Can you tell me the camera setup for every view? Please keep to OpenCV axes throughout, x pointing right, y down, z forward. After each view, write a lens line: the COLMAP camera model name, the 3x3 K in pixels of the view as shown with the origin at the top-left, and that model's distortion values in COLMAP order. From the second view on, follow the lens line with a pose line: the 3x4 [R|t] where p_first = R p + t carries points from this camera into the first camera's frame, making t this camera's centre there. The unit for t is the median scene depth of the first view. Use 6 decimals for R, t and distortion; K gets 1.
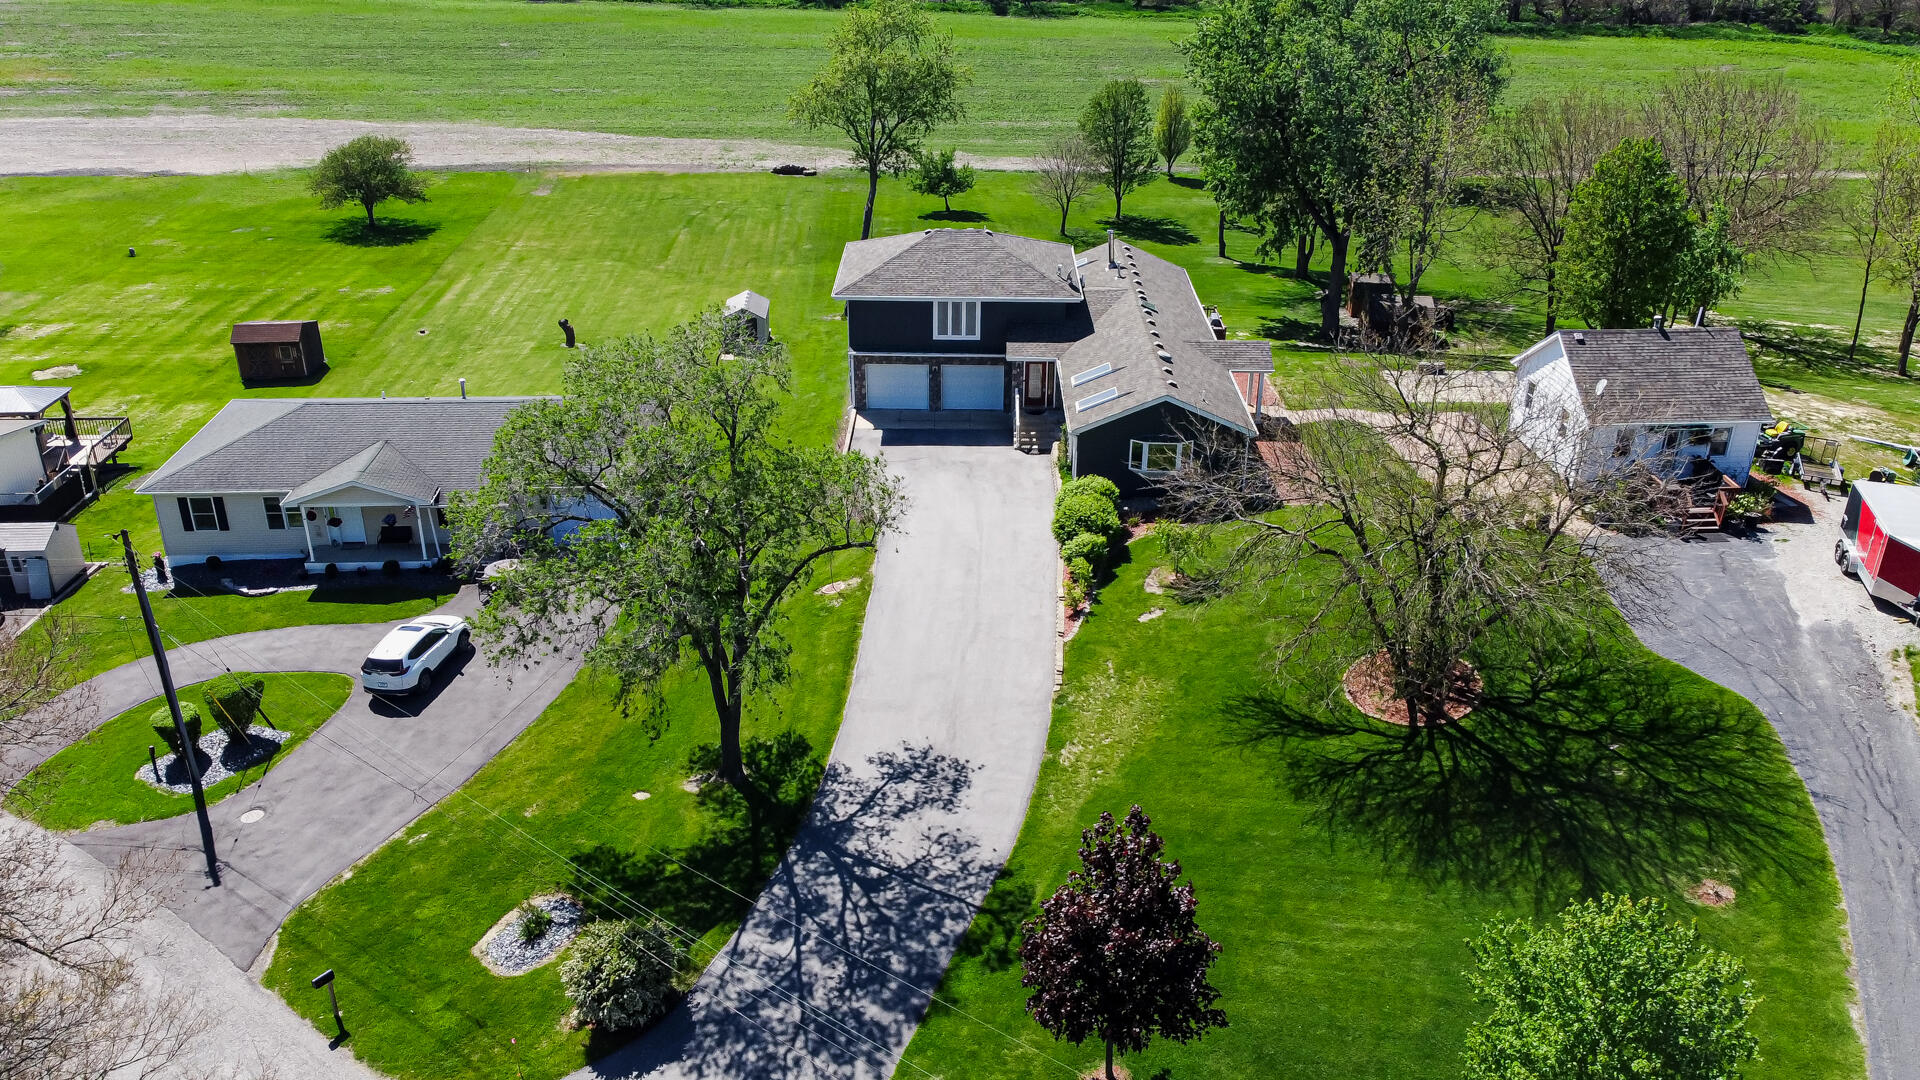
lens RADIAL K [[1575.4, 0, 960.0], [0, 1575.4, 540.0], [0, 0, 1]] dist [-0.018632, -0.004257]
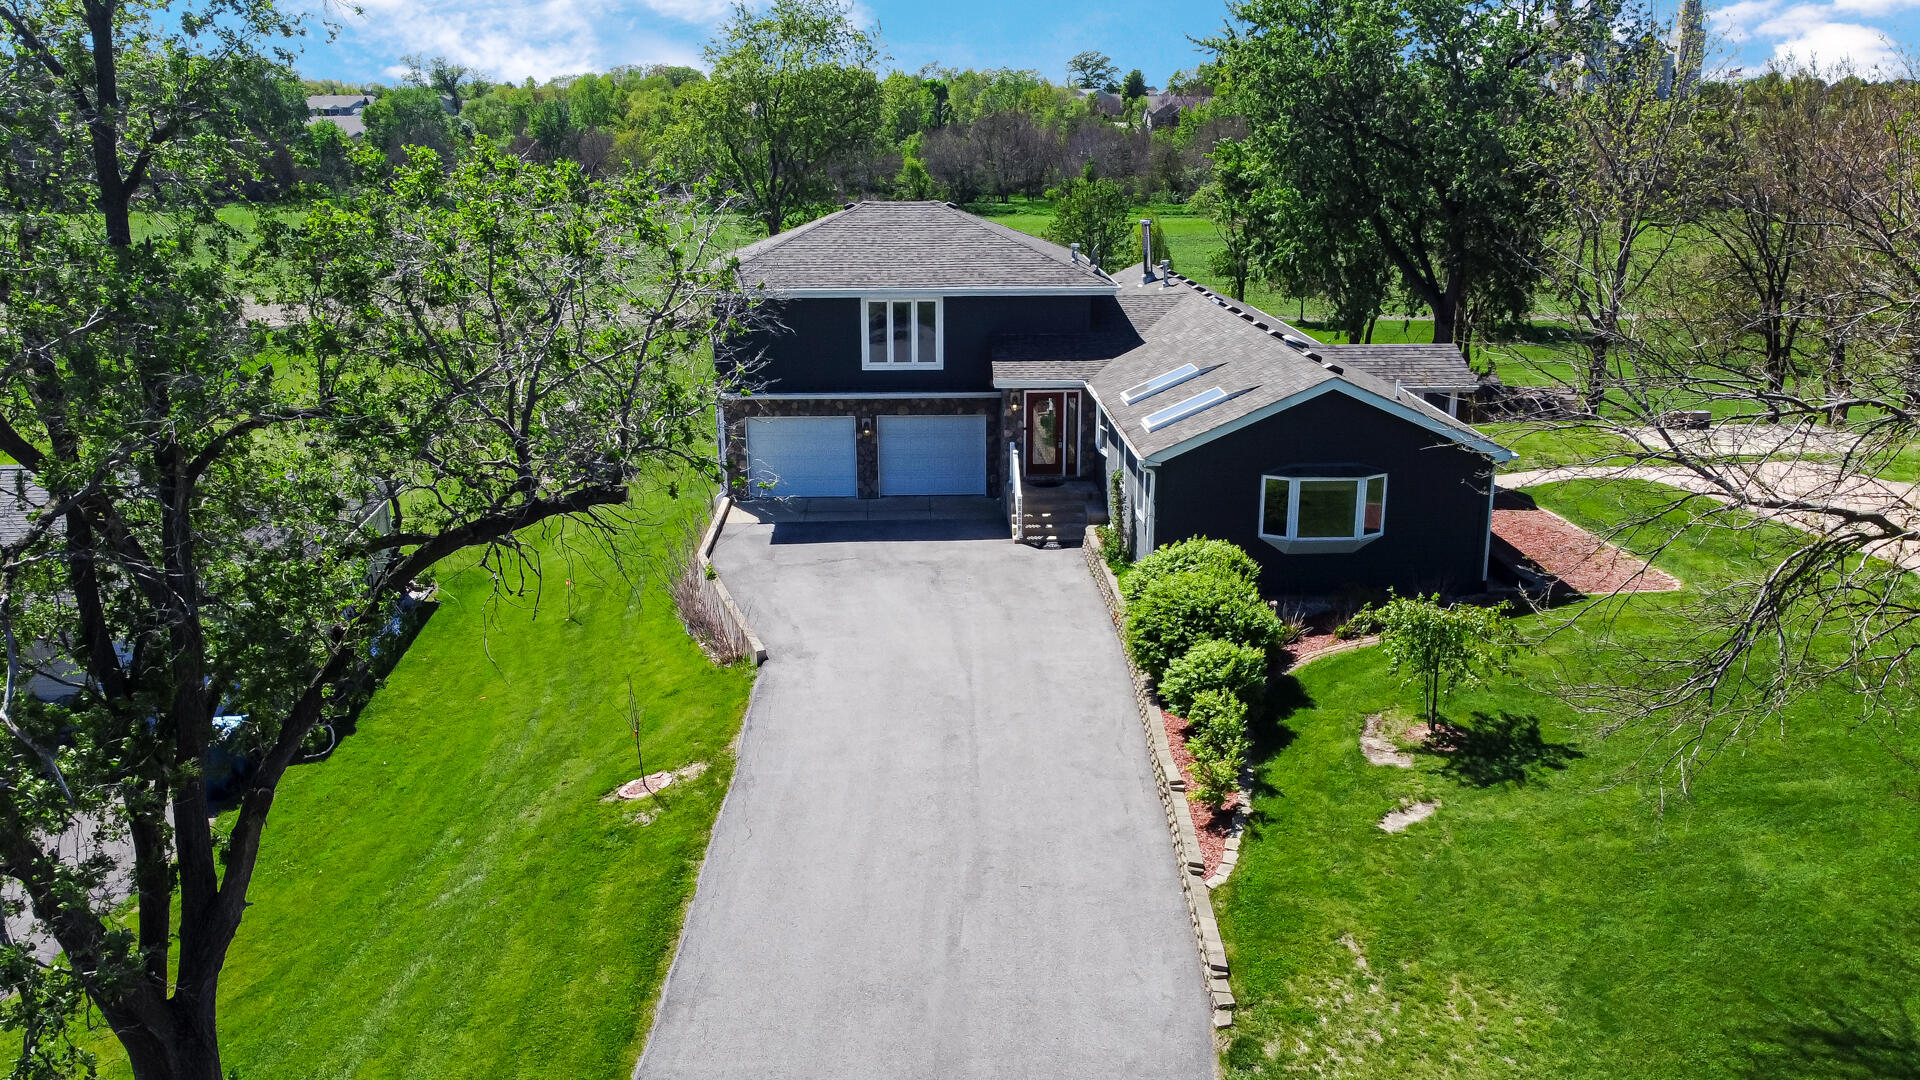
lens RADIAL K [[1575.4, 0, 960.0], [0, 1575.4, 540.0], [0, 0, 1]] dist [-0.018632, -0.004257]
pose [[0.998791, -0.023284, 0.043303, -0.009002], [0.030270, 0.985255, -0.168396, 0.037181], [-0.038743, 0.169503, 0.984768, 0.519203]]
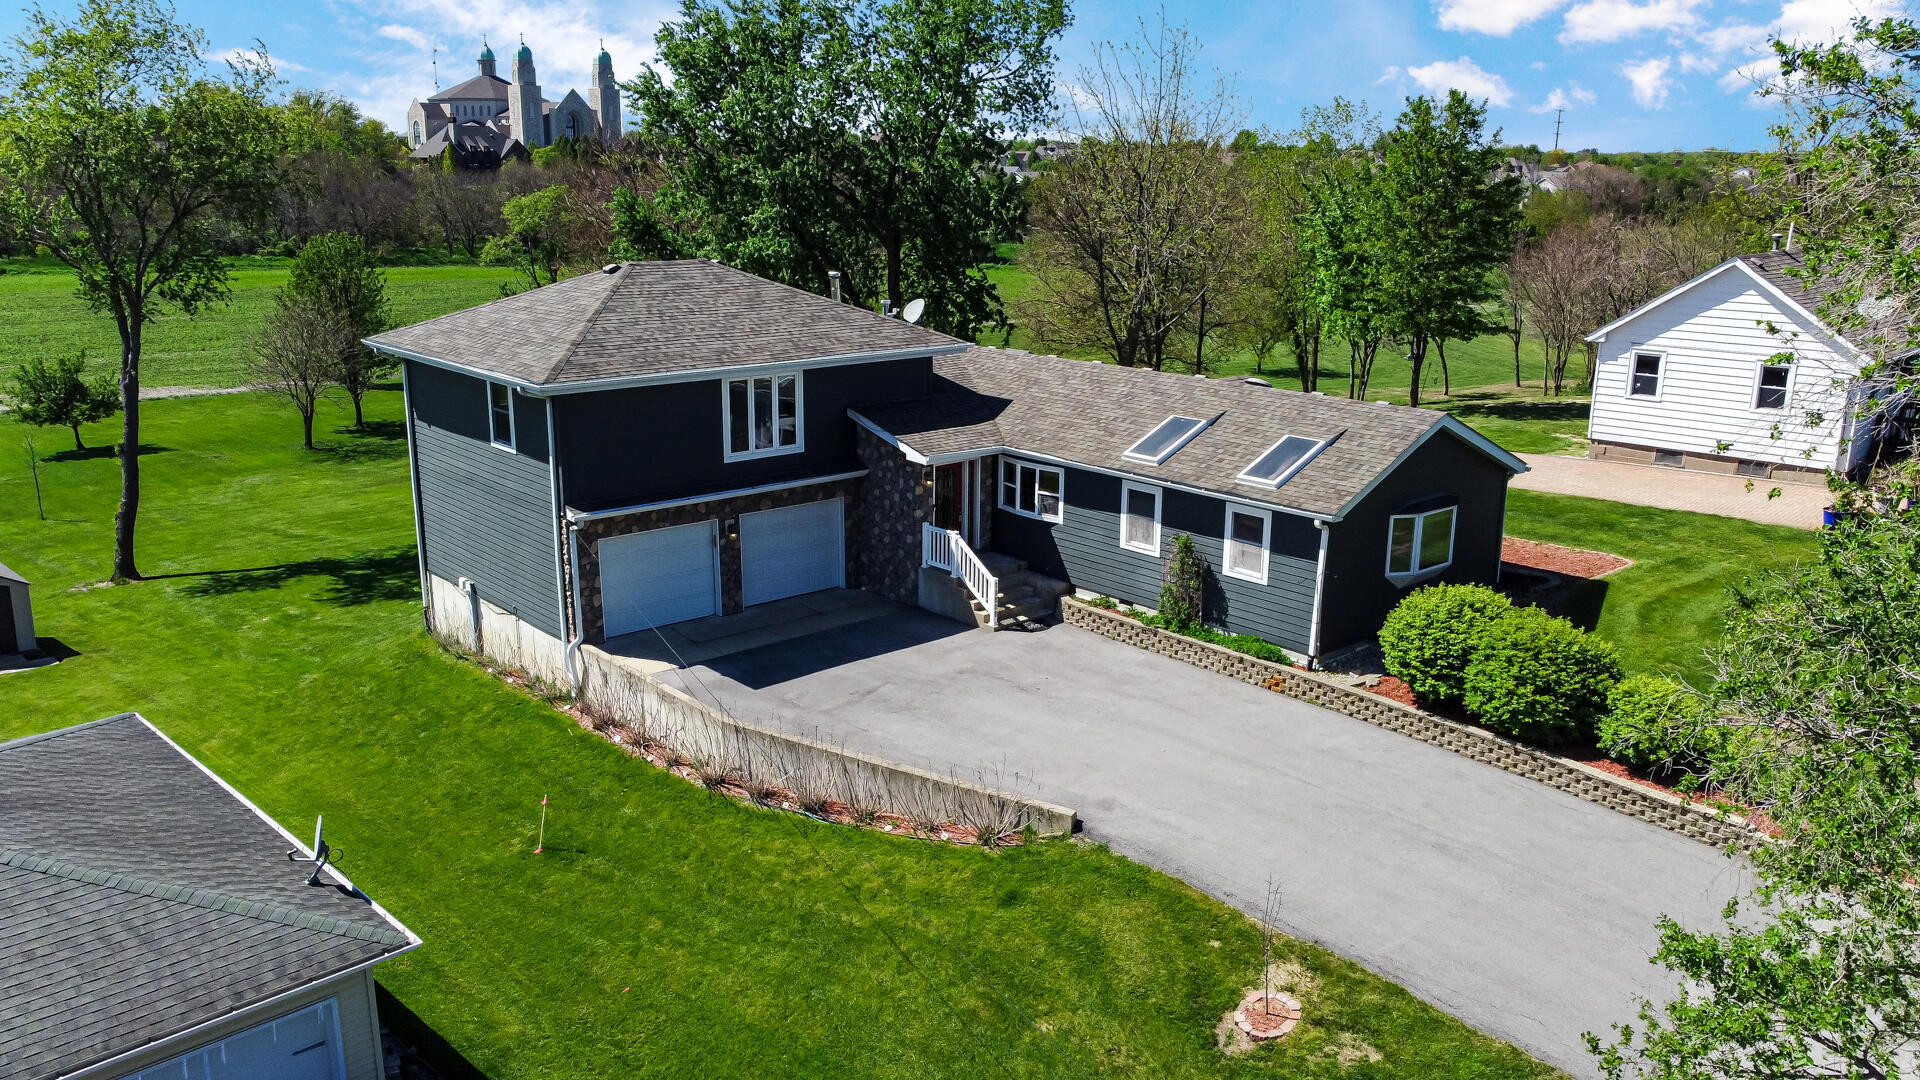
lens RADIAL K [[1459.1, 0, 951.7], [0, 1459.1, 559.0], [0, 0, 1]] dist [-0.004581, -0.010692]
pose [[0.743453, -0.176849, 0.644983, -0.303480], [0.279885, 0.958164, -0.059894, -0.062313], [-0.607406, 0.225049, 0.761847, 0.731469]]
